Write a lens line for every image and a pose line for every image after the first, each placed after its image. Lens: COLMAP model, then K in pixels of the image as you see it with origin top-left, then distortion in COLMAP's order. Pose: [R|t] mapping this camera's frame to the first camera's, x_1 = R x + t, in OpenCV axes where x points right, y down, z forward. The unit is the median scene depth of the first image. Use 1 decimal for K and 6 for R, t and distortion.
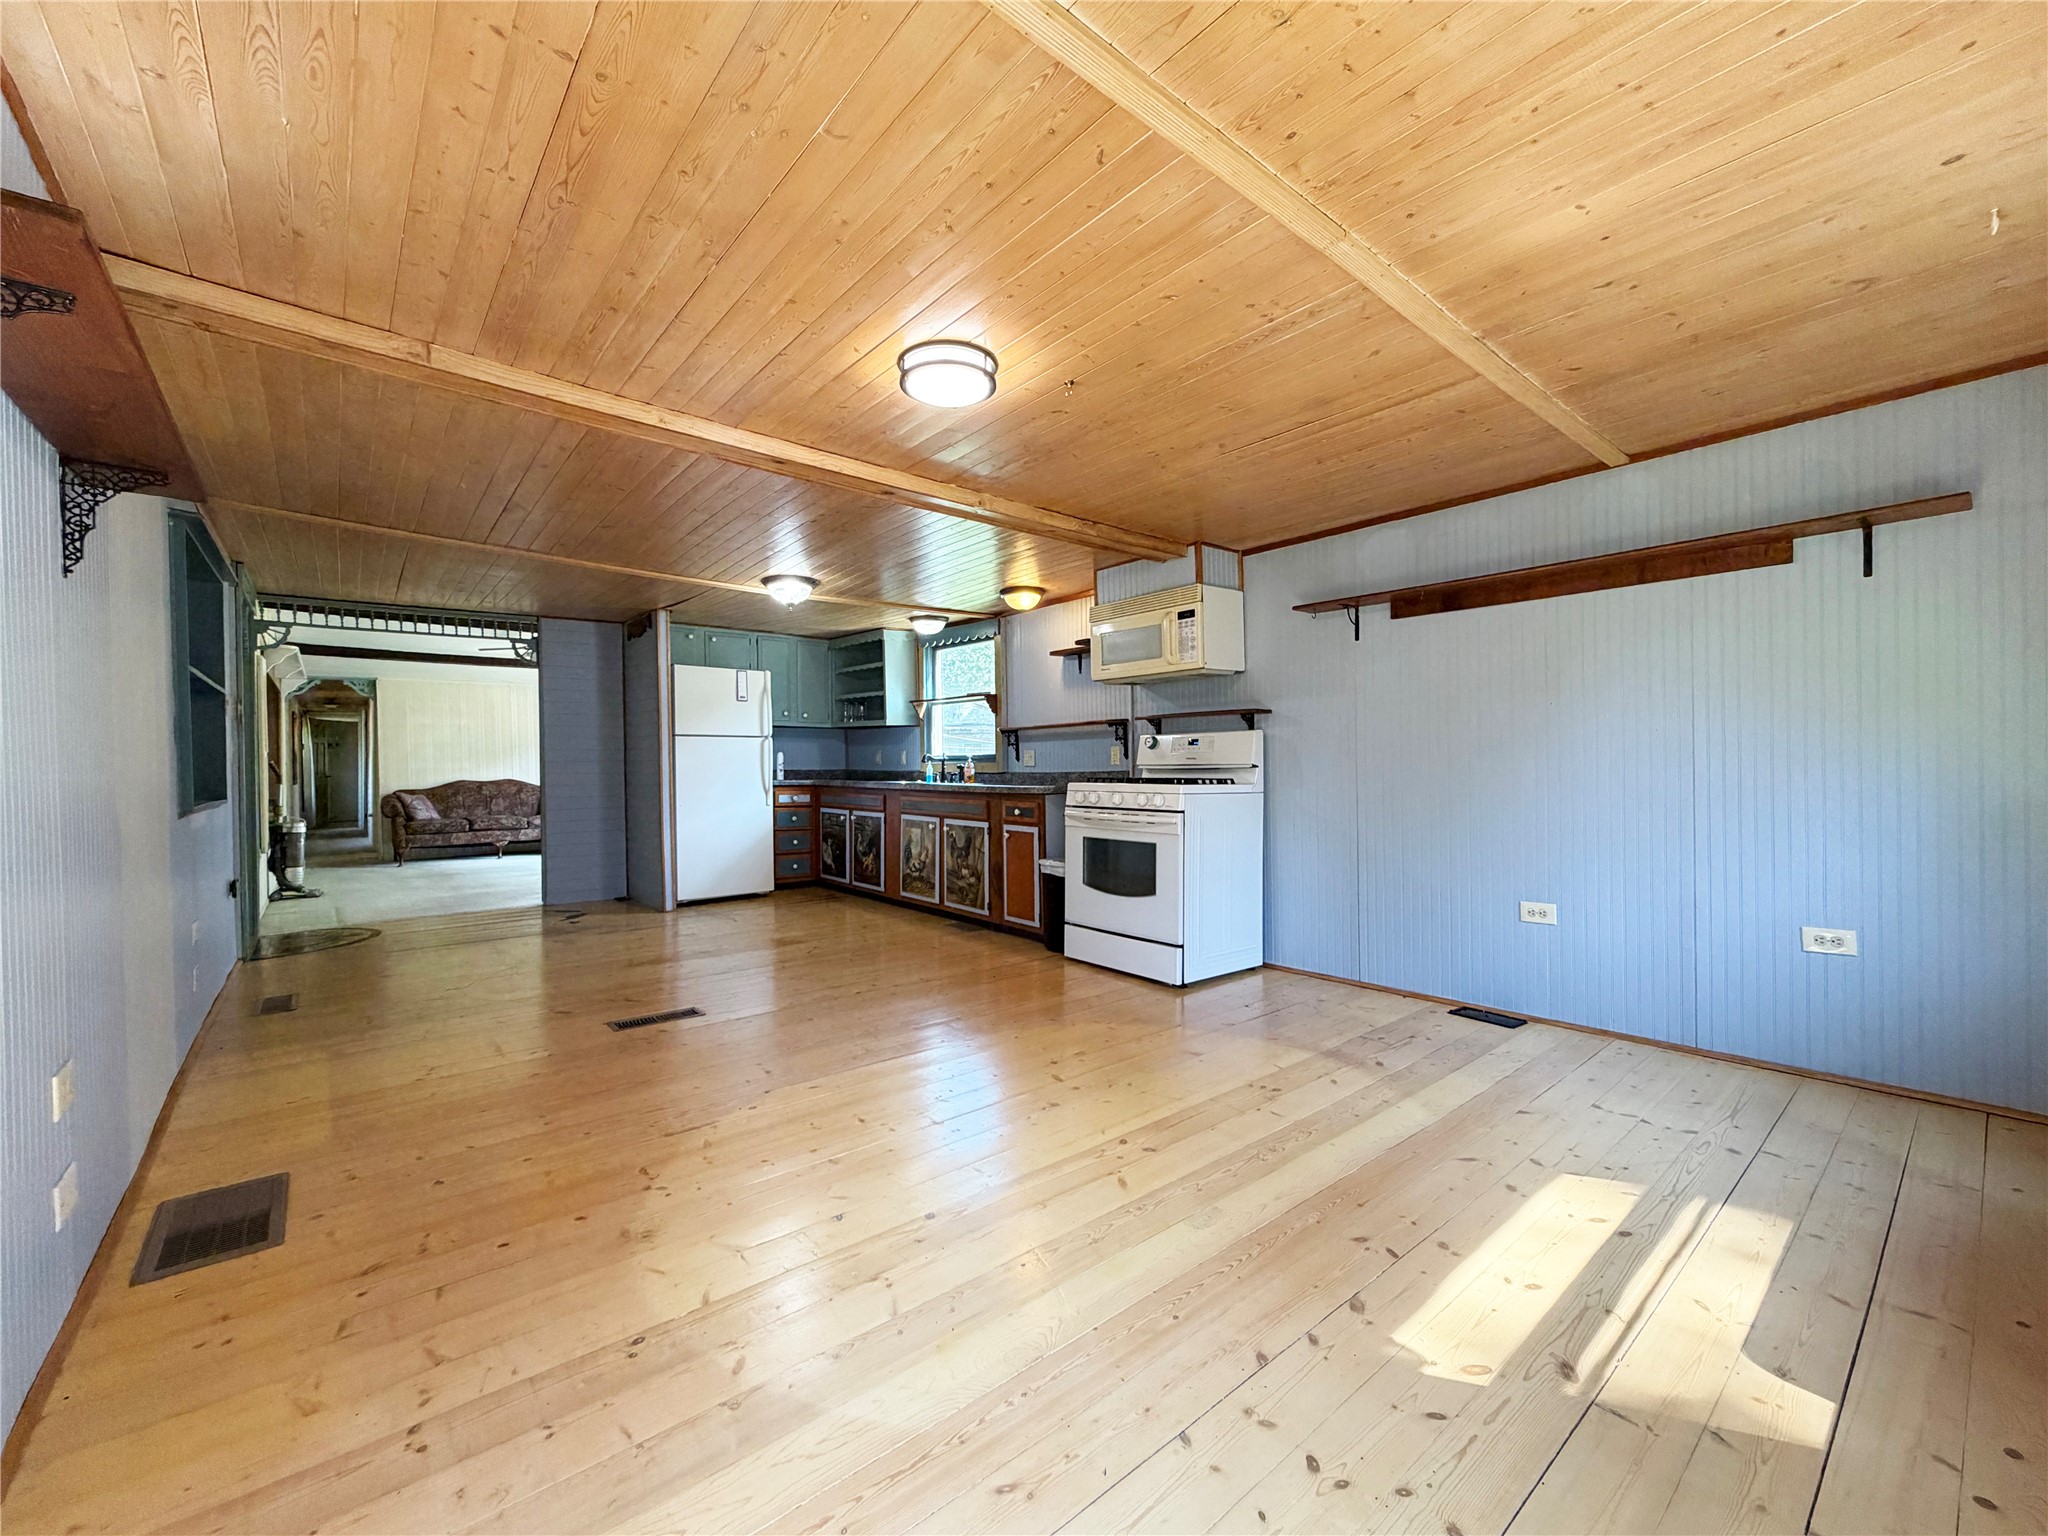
lens RADIAL K [[827.6, 0, 1027.1], [0, 827.6, 772.1], [0, 0, 1]] dist [-0.000854, 0.000326]
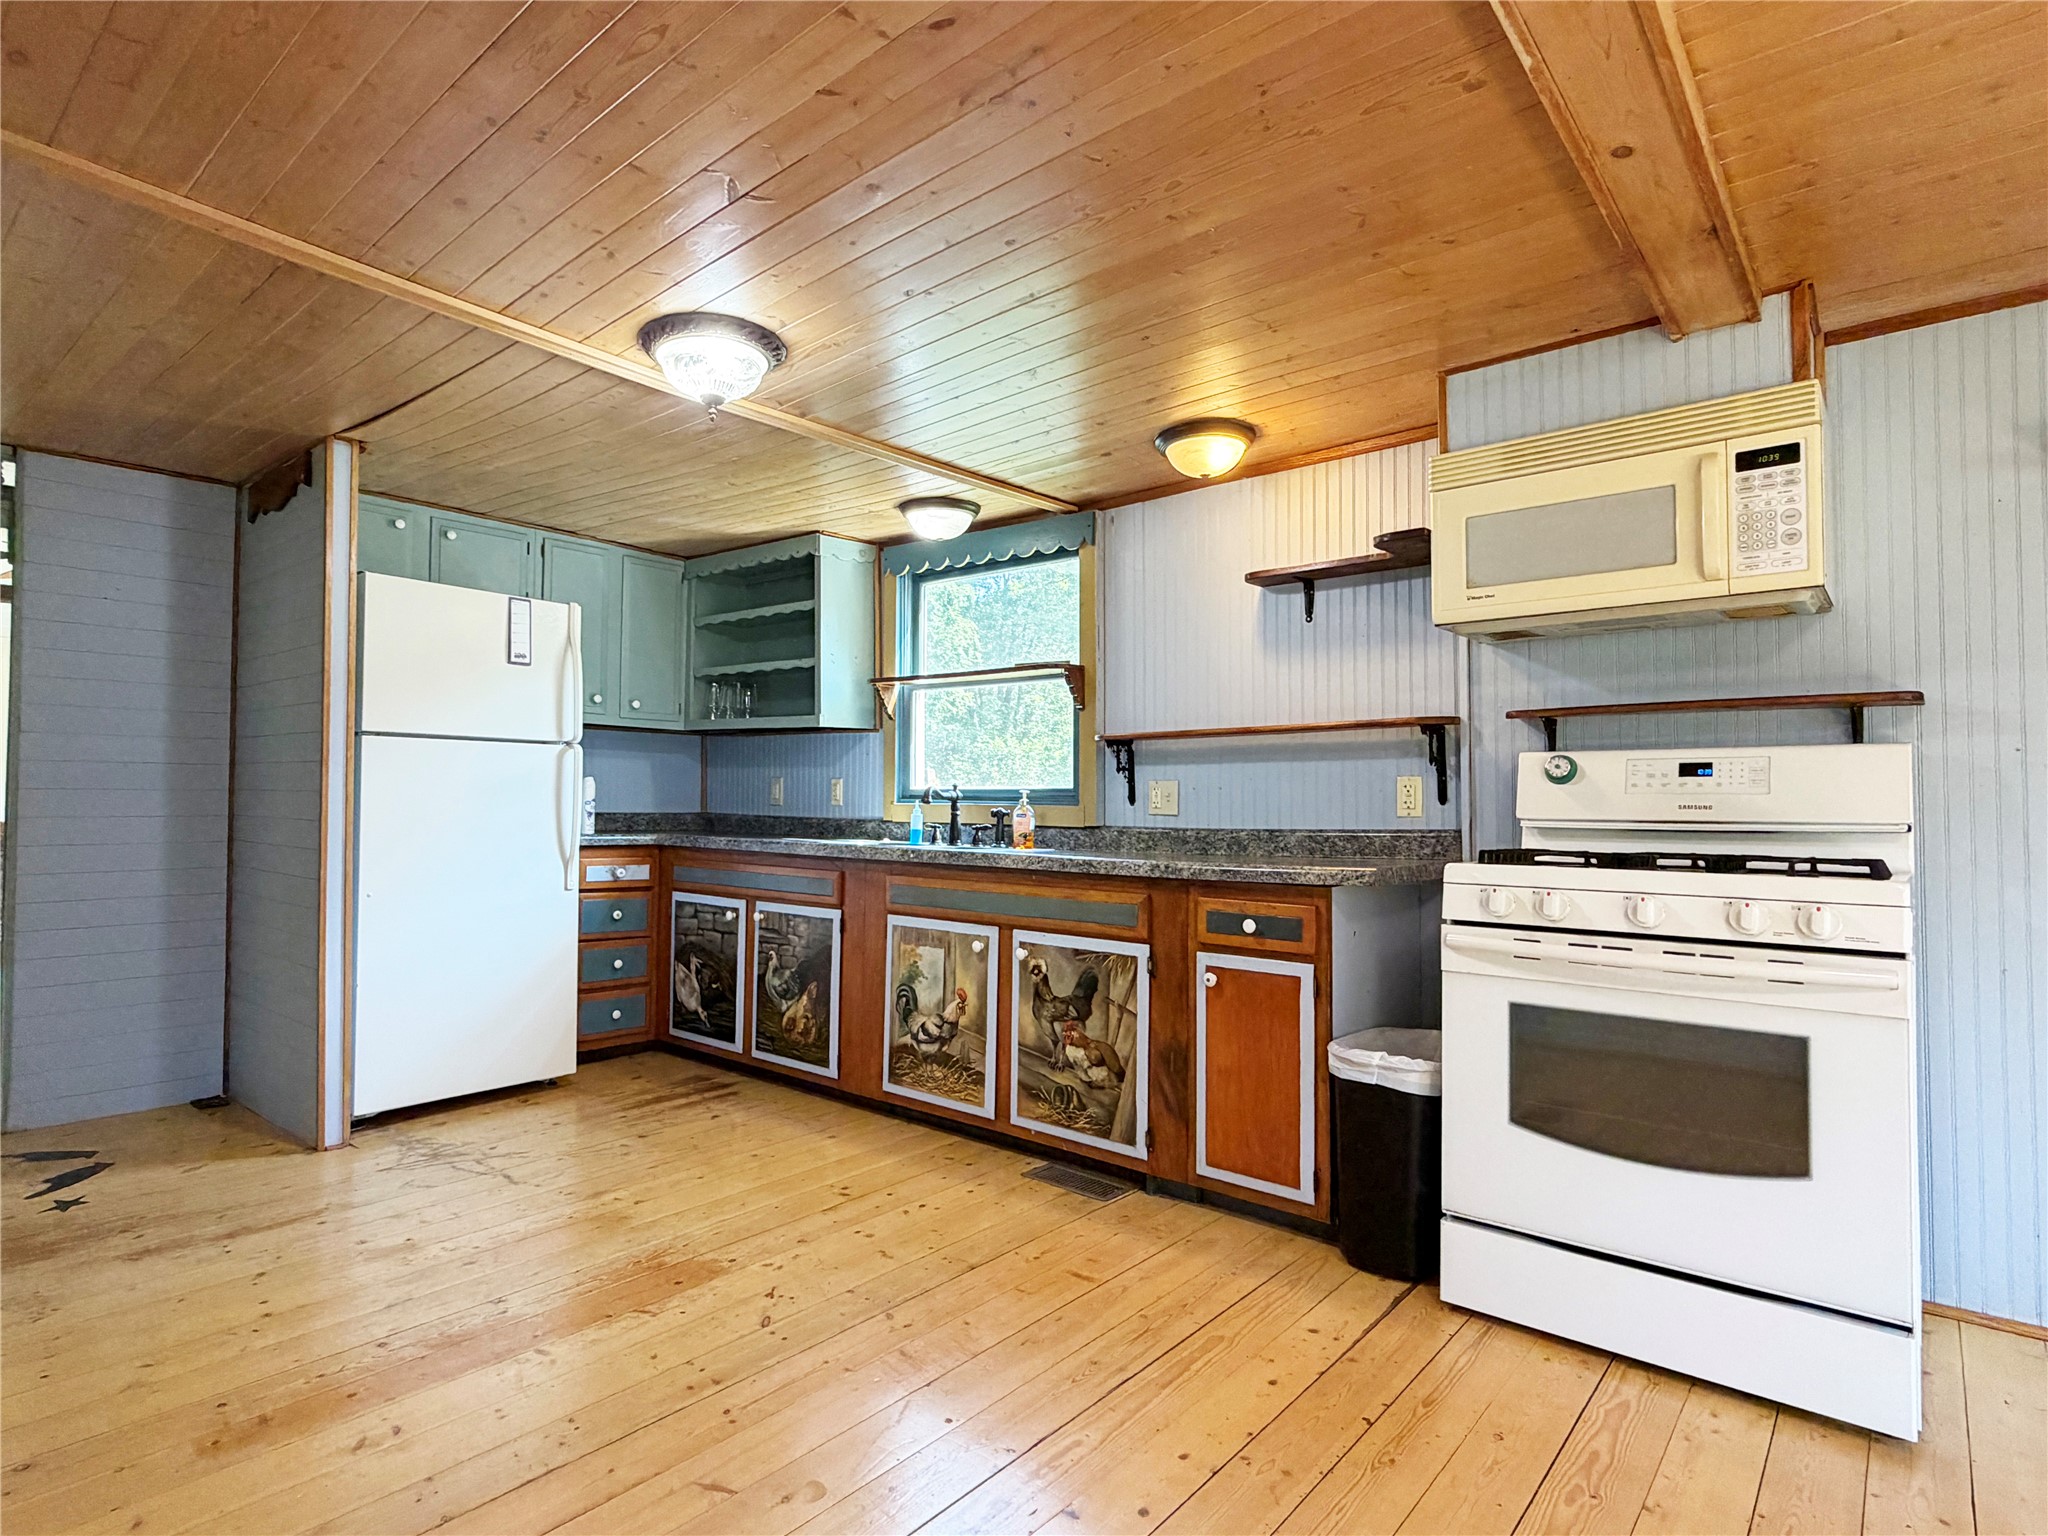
lens RADIAL K [[1078.1, 0, 1023.7], [0, 1078.1, 774.4], [0, 0, 1]] dist [-0.002364, 0.002588]
pose [[0.983557, 0.019823, 0.179508, -0.235489], [-0.013330, 0.999215, -0.037305, -0.007680], [-0.180107, 0.034298, 0.983049, 0.488204]]
